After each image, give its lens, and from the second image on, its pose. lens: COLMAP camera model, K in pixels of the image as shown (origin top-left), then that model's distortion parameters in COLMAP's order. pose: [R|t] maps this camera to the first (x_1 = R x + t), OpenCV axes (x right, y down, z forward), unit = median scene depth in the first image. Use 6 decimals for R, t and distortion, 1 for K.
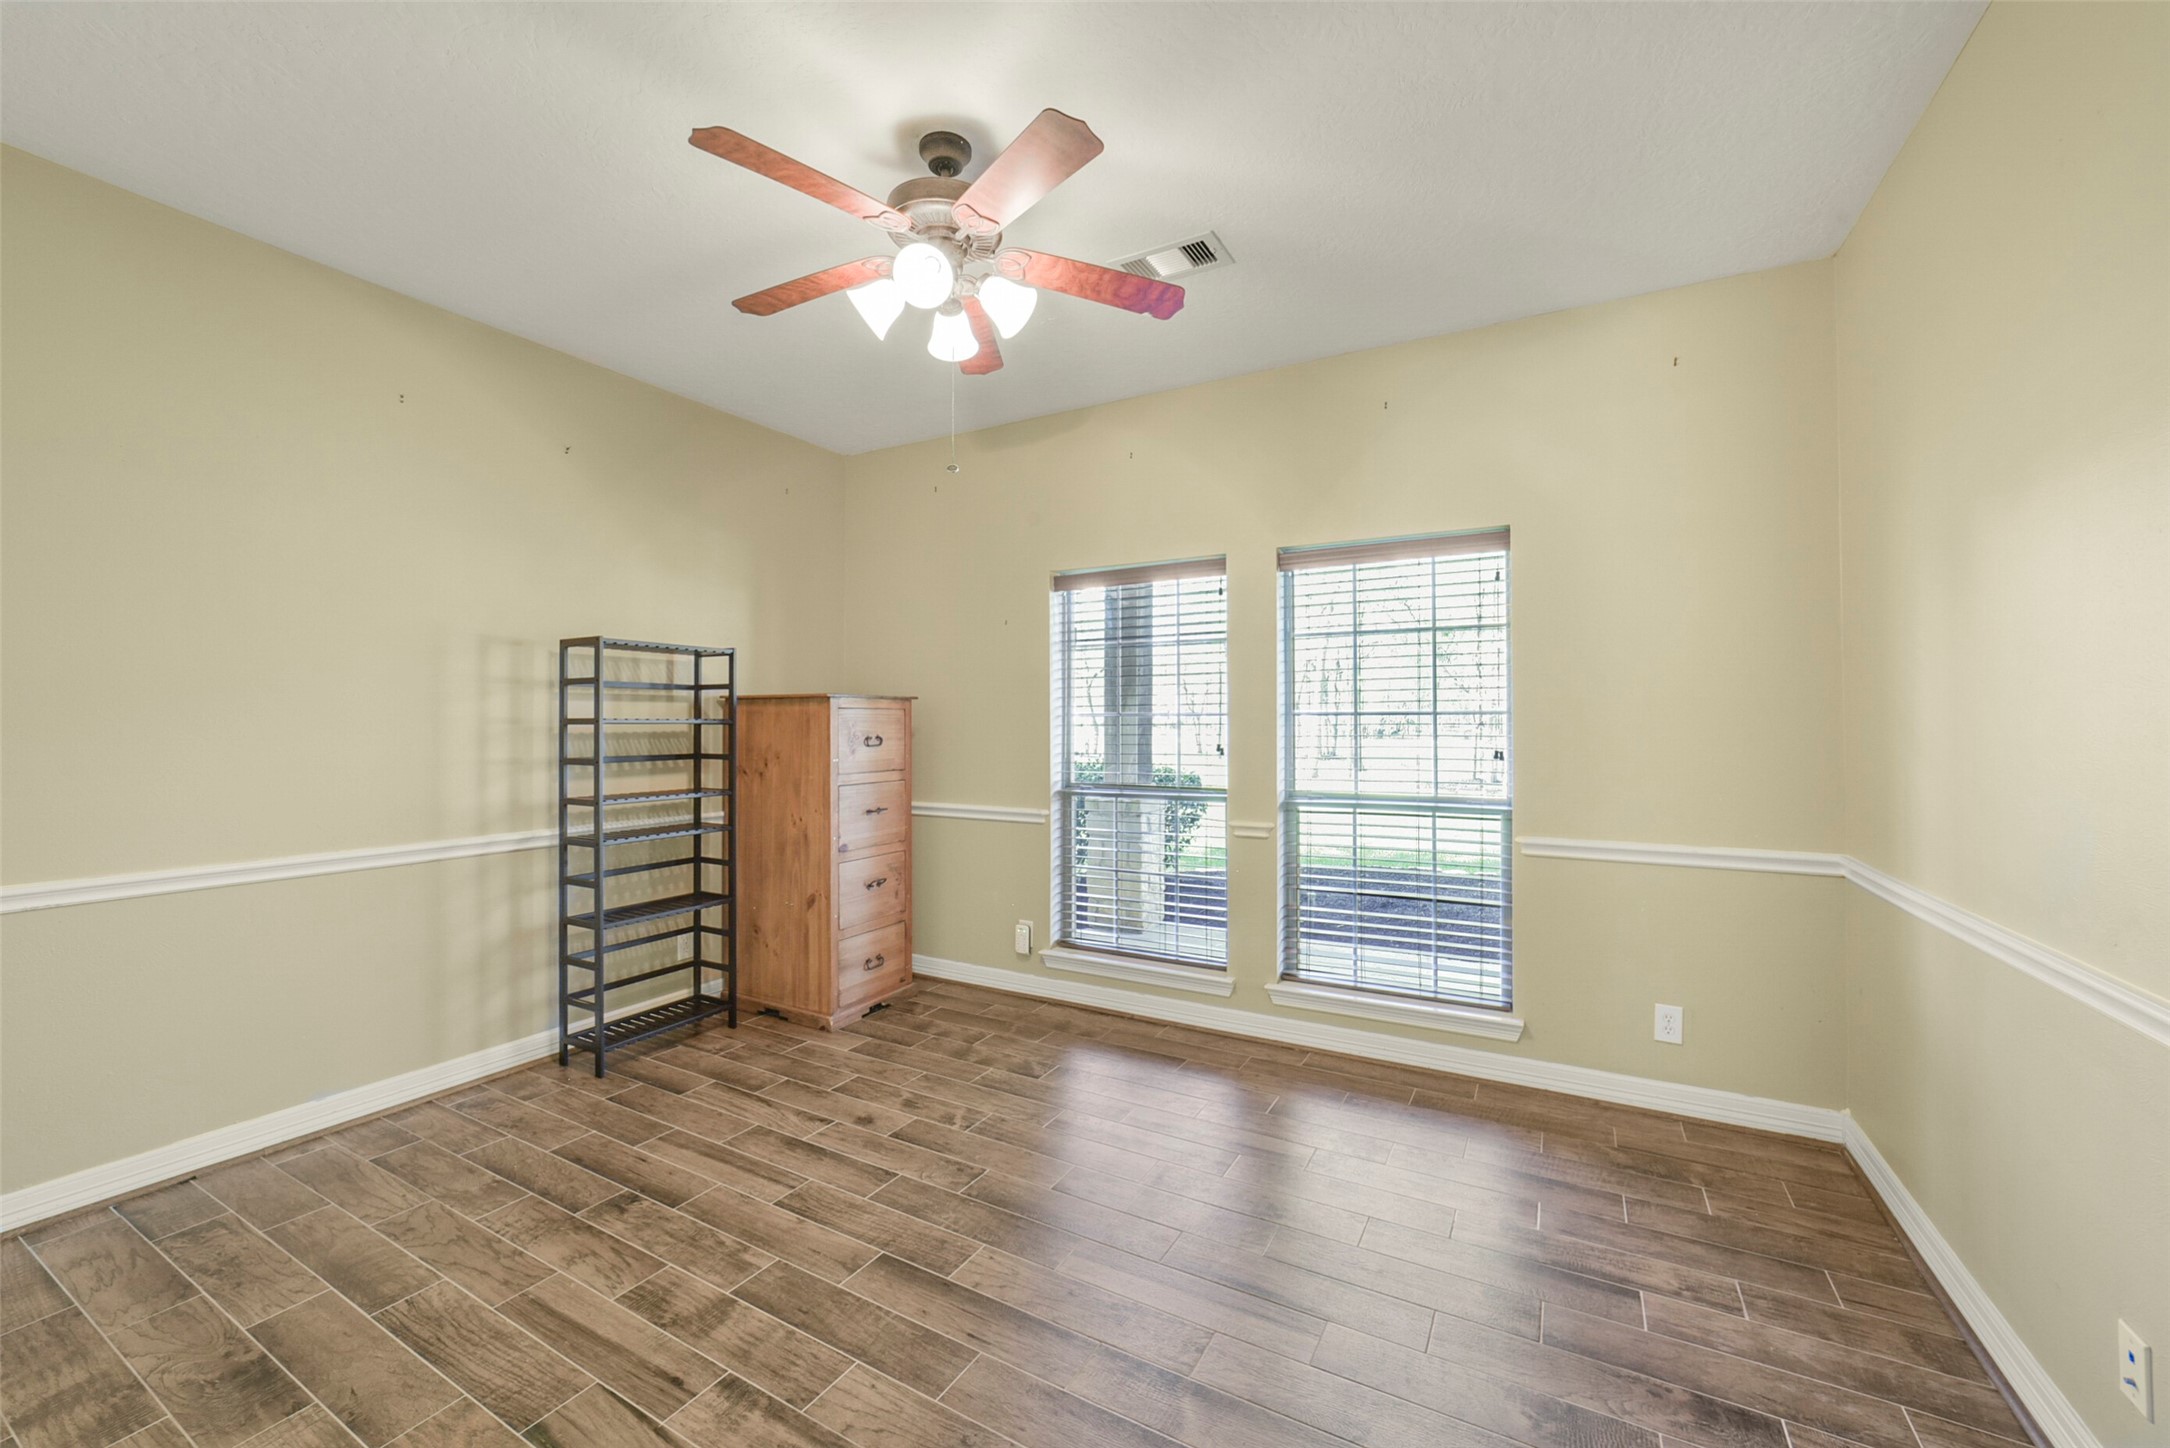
lens RADIAL K [[867.6, 0, 1083.6], [0, 867.6, 742.0], [0, 0, 1]] dist [-0.037074, 0.010015]
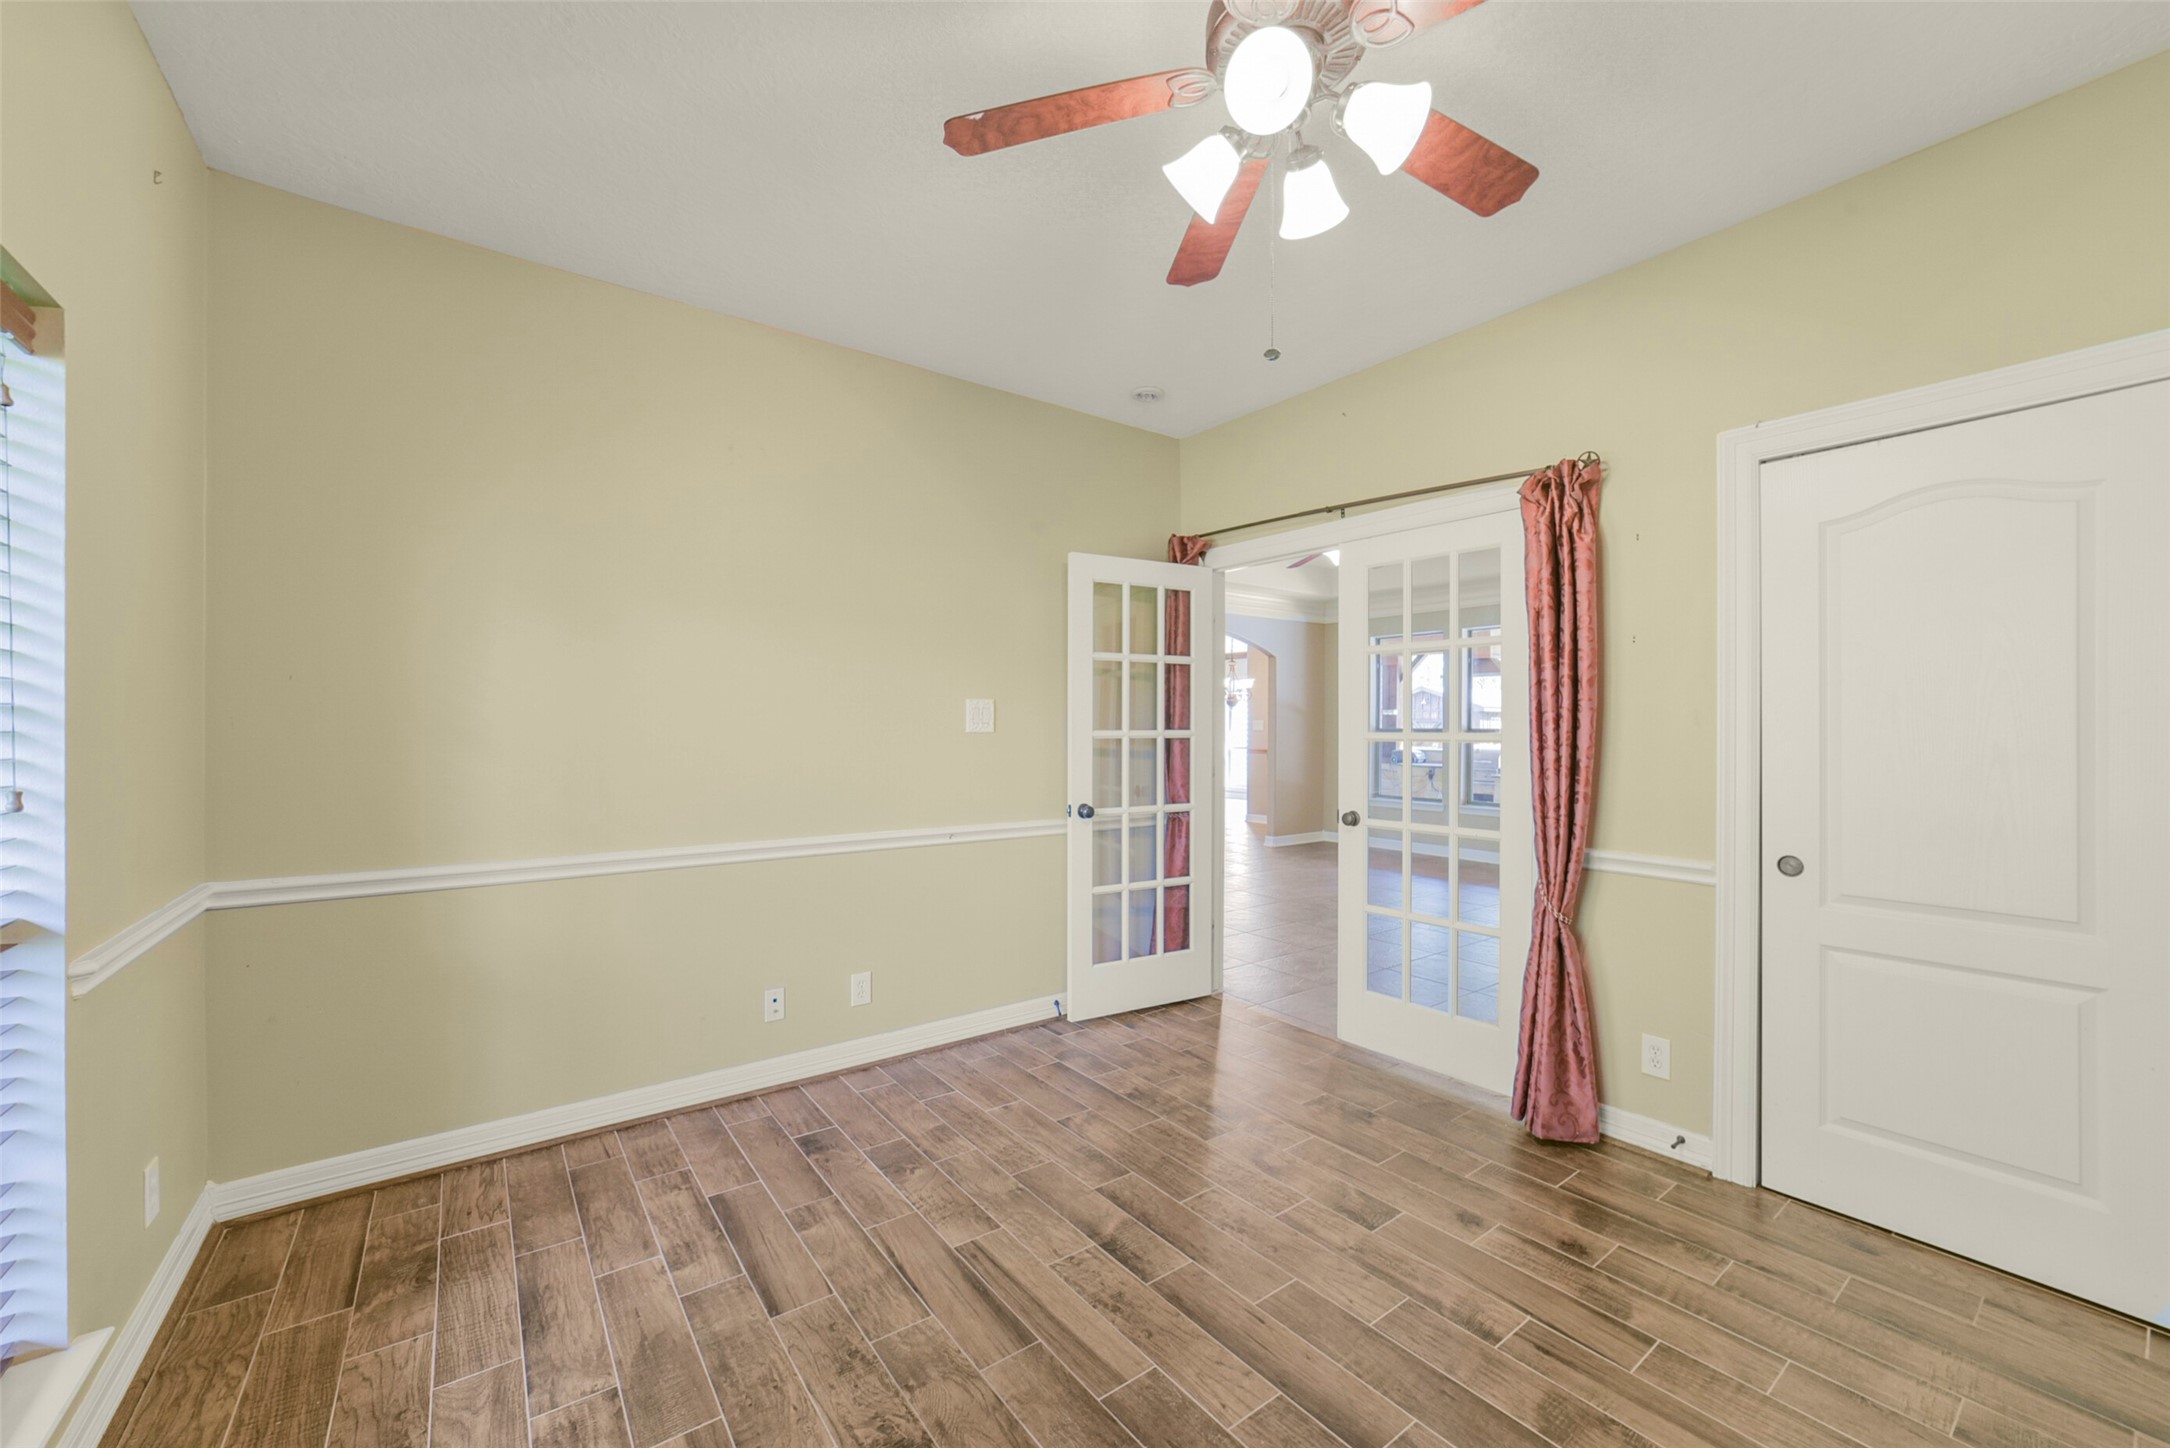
lens RADIAL K [[867.6, 0, 1083.6], [0, 867.6, 742.0], [0, 0, 1]] dist [-0.037074, 0.010015]
pose [[-0.915994, -0.006734, 0.401136, -0.316744], [0.010488, 0.999115, 0.040722, -0.044938], [-0.401056, 0.041508, -0.915113, 1.840119]]
